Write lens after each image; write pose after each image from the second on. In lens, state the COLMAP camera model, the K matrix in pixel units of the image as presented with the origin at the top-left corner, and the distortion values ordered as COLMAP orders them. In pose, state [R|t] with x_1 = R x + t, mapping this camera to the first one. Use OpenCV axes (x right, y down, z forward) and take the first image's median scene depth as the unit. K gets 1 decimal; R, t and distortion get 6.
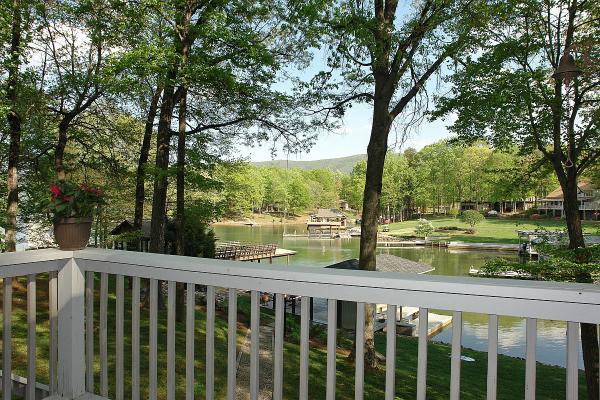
lens RADIAL K [[410.0, 0, 300.0], [0, 410.0, 200.0], [0, 0, 1]] dist [-0.036315, 0.000702]
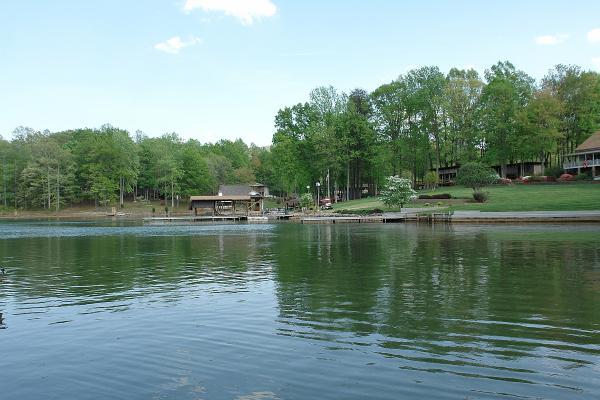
lens RADIAL K [[410.0, 0, 300.0], [0, 410.0, 200.0], [0, 0, 1]] dist [-0.036315, 0.000702]
pose [[0.984166, -0.007436, 0.177094, 0.056482], [0.015319, 0.998949, -0.043190, 0.075196], [-0.176587, 0.045219, 0.983246, 0.359551]]
